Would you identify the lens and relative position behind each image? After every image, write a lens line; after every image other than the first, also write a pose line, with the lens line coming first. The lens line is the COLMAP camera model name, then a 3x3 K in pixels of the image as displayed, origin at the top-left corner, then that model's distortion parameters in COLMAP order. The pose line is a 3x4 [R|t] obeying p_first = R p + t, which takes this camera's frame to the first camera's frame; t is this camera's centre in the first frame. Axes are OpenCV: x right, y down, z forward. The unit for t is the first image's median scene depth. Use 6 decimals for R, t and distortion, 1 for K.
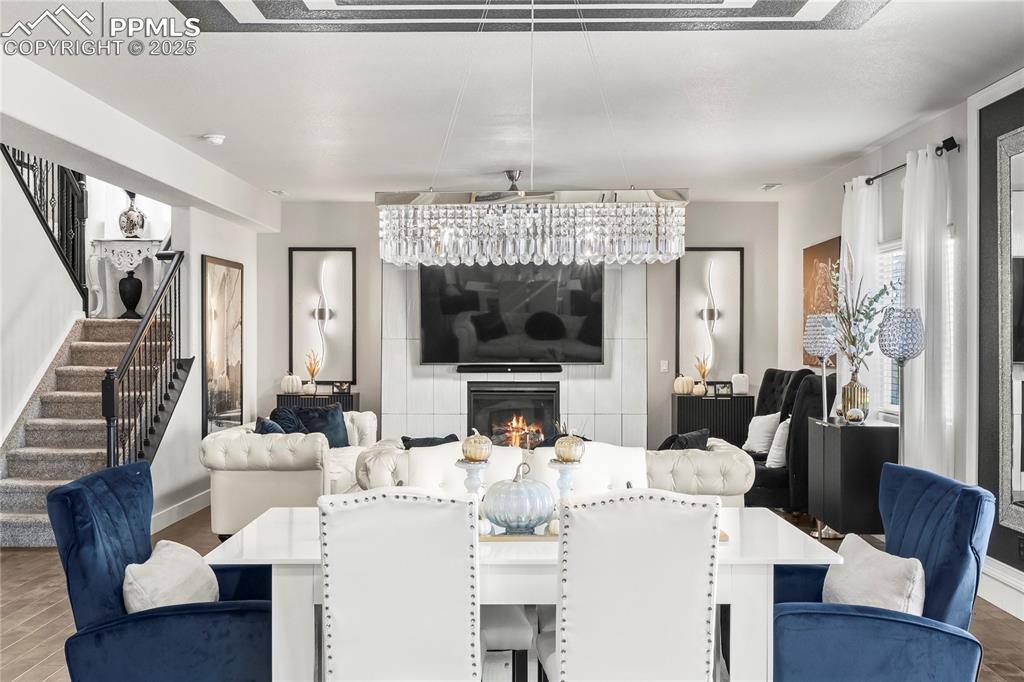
lens RADIAL K [[1020.2, 0, 512.6], [0, 1020.2, 341.5], [0, 0, 1]] dist [0.004601, 0.000000]
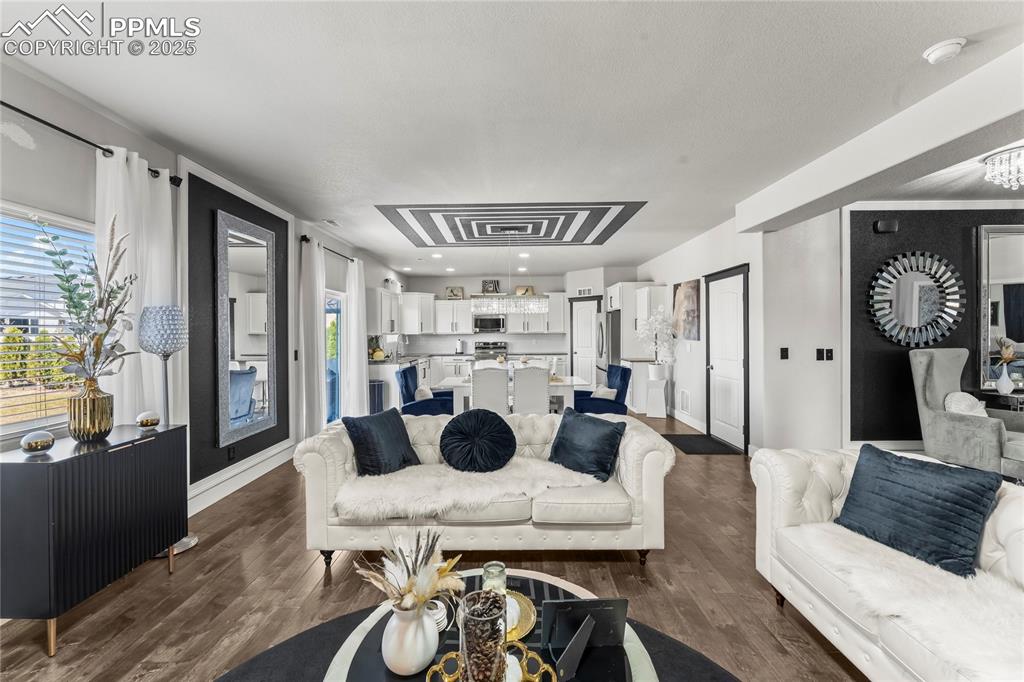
lens RADIAL K [[409.2, 0, 509.5], [0, 409.2, 336.2], [0, 0, 1]] dist [-0.003900, 0.000516]
pose [[-0.999938, 0.007157, -0.008501, 0.012732], [0.007036, 0.999876, 0.014078, -0.003199], [0.008600, 0.014017, -0.999865, 0.921586]]
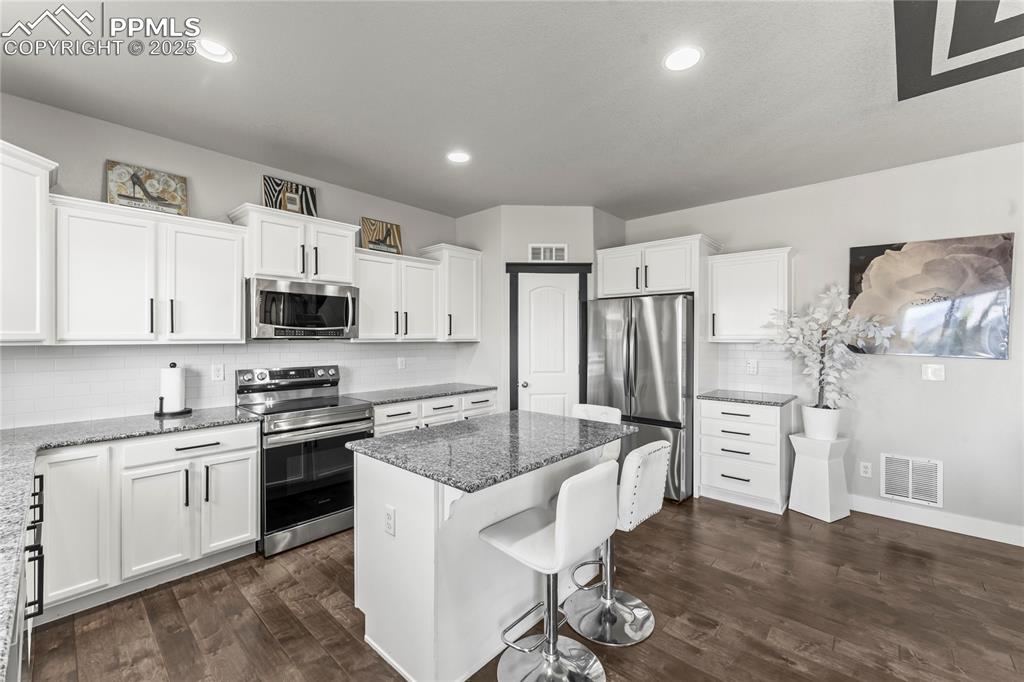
lens RADIAL K [[409.2, 0, 507.0], [0, 409.2, 340.8], [0, 0, 1]] dist [-0.003900, 0.000516]
pose [[-0.665408, 0.003135, -0.746473, 0.189704], [-0.006000, 0.999936, 0.009547, -0.000750], [0.746455, 0.010832, -0.665347, 0.237571]]
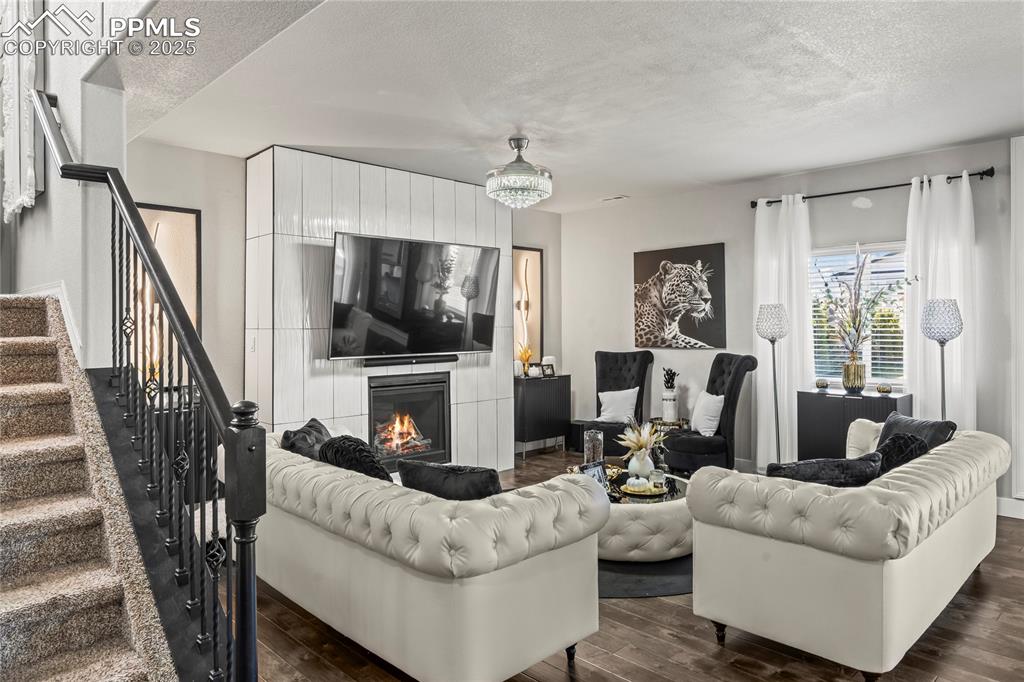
lens RADIAL K [[664.0, 0, 502.9], [0, 664.0, 321.0], [0, 0, 1]] dist [-0.008642, -0.000162]
pose [[0.711229, 0.001658, 0.702958, -0.362443], [0.007671, 0.999919, -0.010120, -0.001709], [-0.702918, 0.012590, 0.711159, 0.515446]]
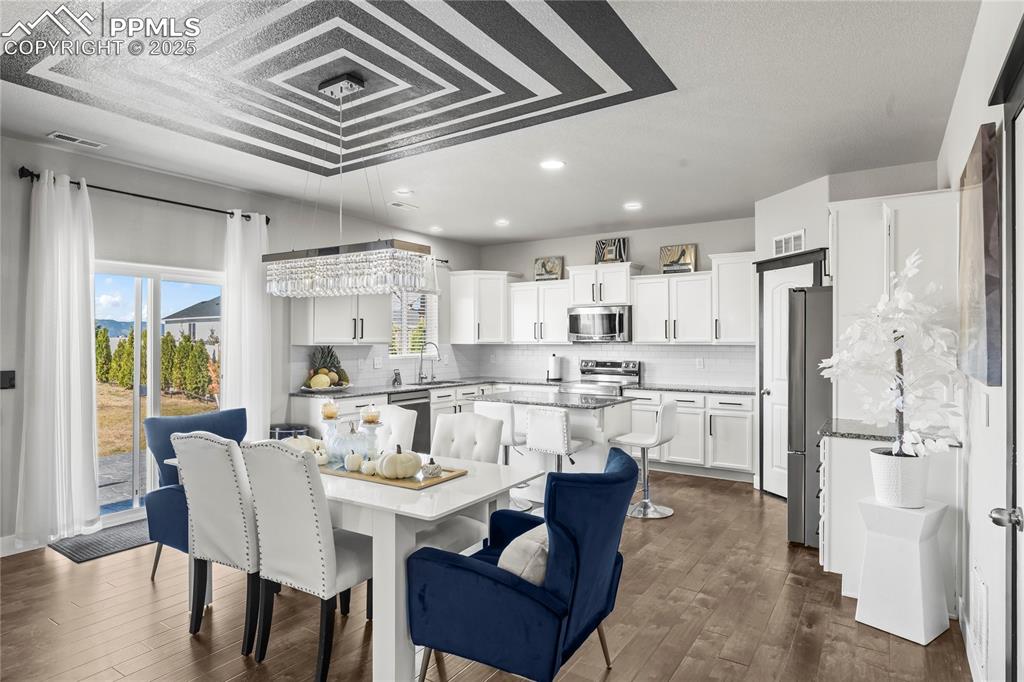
lens RADIAL K [[577.9, 0, 515.7], [0, 577.9, 340.1], [0, 0, 1]] dist [-0.019199, 0.000242]
pose [[-0.850206, -0.001899, 0.526447, -0.238302], [0.001088, 0.999985, 0.005365, -0.004564], [-0.526450, 0.005135, -0.850191, 0.572196]]
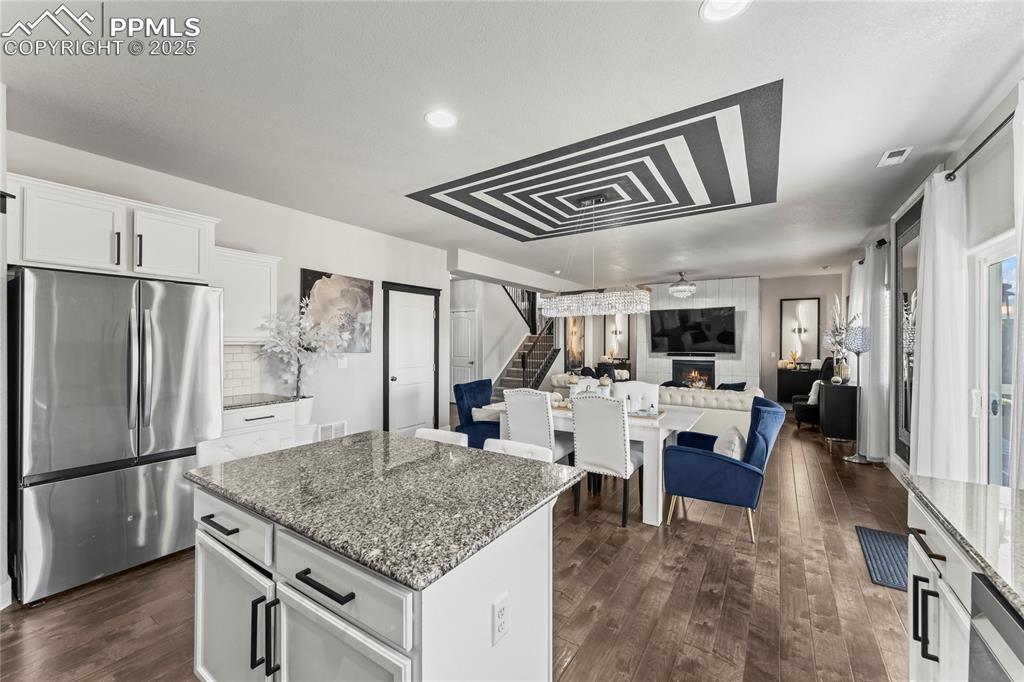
lens RADIAL K [[409.2, 0, 505.8], [0, 409.2, 340.4], [0, 0, 1]] dist [-0.003900, 0.000516]
pose [[0.837621, -0.001074, -0.546250, 0.154483], [-0.002761, 0.999977, -0.006200, 0.000526], [0.546244, 0.006701, 0.837599, -0.027518]]
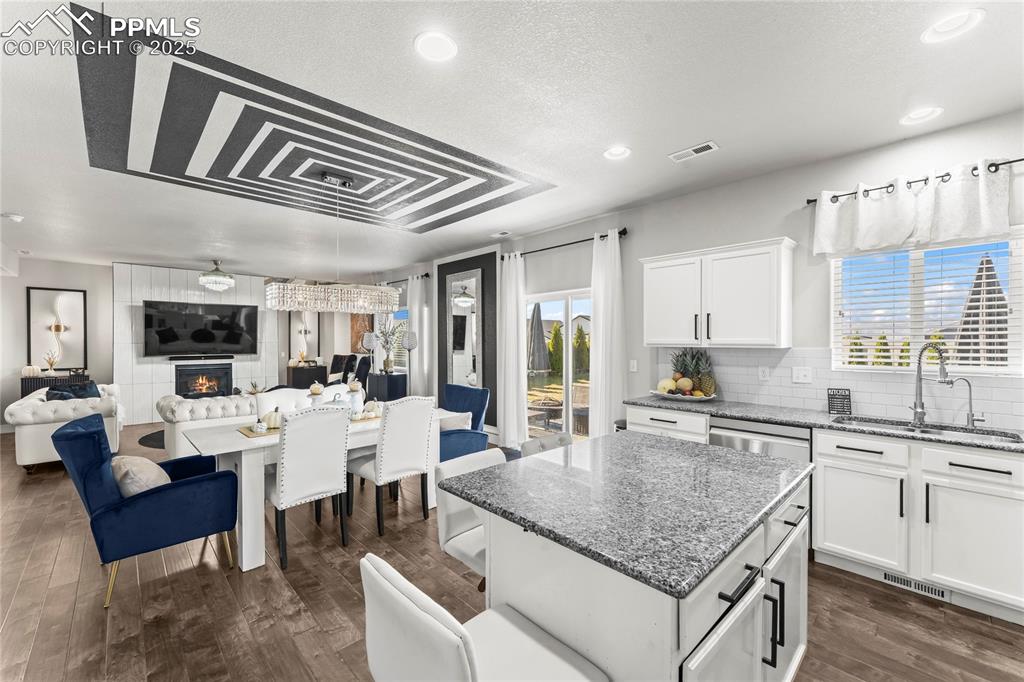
lens RADIAL K [[409.2, 0, 511.0], [0, 409.2, 342.3], [0, 0, 1]] dist [-0.003900, 0.000516]
pose [[0.712684, -0.002818, 0.701480, -0.132945], [0.004470, 0.999990, -0.000524, -0.000523], [-0.701471, 0.003509, 0.712689, 0.003459]]
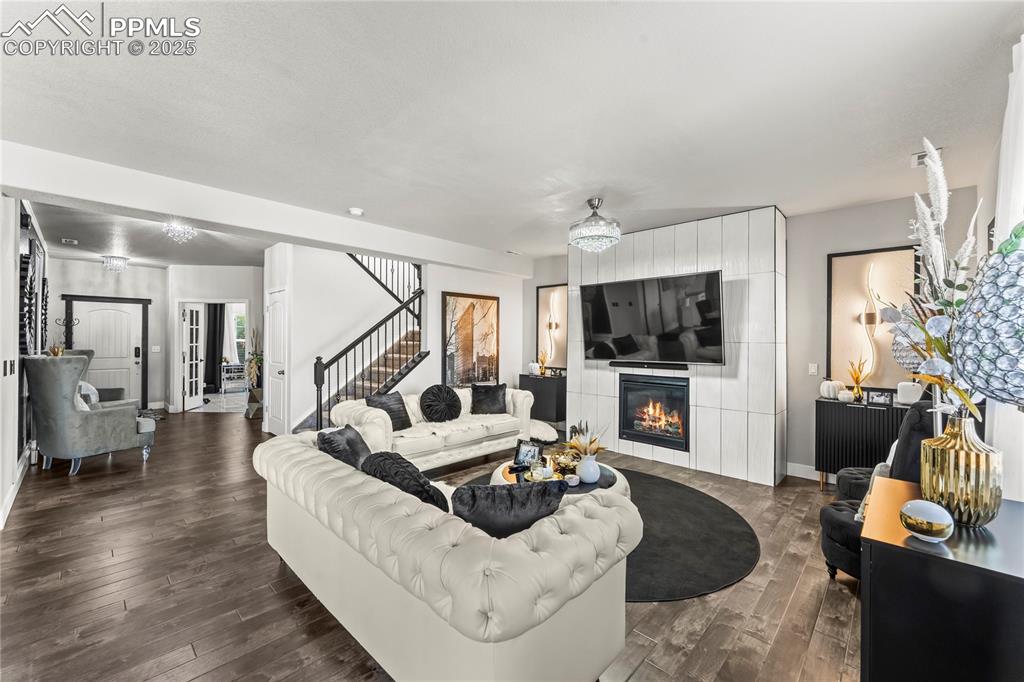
lens RADIAL K [[409.2, 0, 506.6], [0, 409.2, 339.3], [0, 0, 1]] dist [-0.003900, 0.000516]
pose [[0.726807, 0.002793, -0.686836, 0.219512], [-0.009437, 0.999938, -0.005921, -0.000993], [0.686777, 0.010785, 0.726788, 0.504614]]
